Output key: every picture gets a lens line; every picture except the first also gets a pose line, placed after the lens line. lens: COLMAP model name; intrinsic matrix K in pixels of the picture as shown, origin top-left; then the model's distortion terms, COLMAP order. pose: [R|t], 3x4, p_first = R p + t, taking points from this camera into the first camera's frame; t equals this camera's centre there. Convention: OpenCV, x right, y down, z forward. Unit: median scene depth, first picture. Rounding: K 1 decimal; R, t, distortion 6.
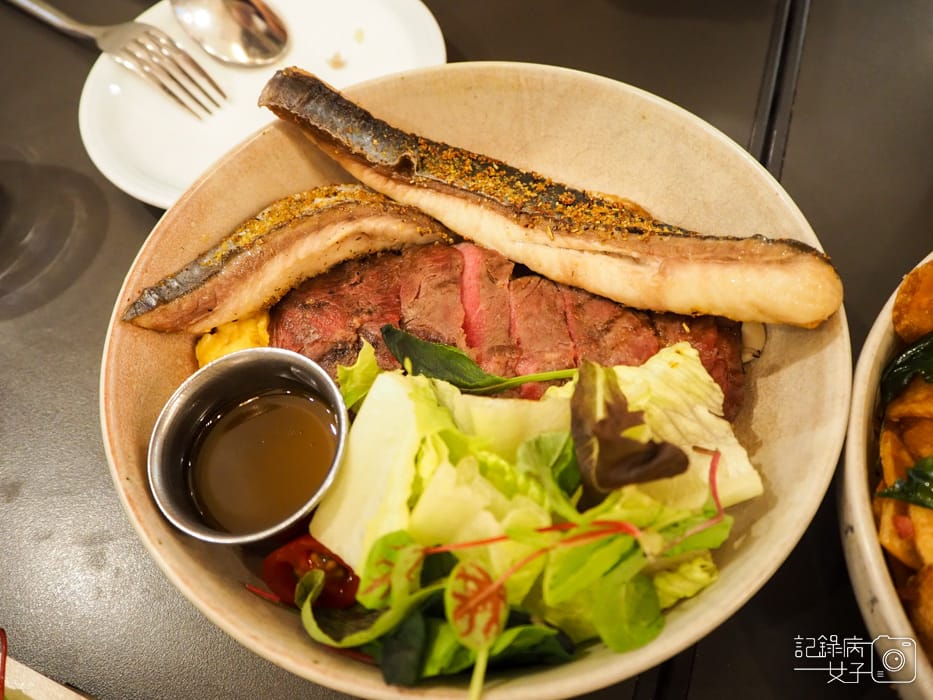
lens RADIAL K [[803.8, 0, 472.3], [0, 803.8, 351.0], [0, 0, 1]] dist [-0.032739, 0.025954]
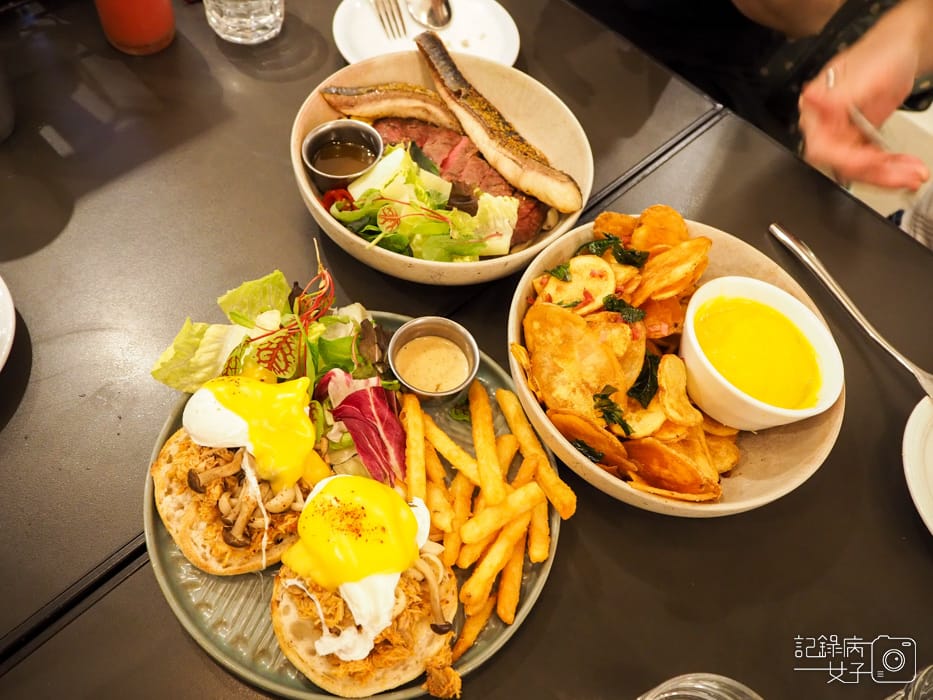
lens RADIAL K [[803.8, 0, 472.3], [0, 803.8, 351.0], [0, 0, 1]] dist [-0.032739, 0.025954]
pose [[0.879887, 0.466857, -0.088560, 0.492777], [-0.469536, 0.882844, -0.011033, 0.415348], [0.073034, 0.051290, 0.996010, -1.197088]]
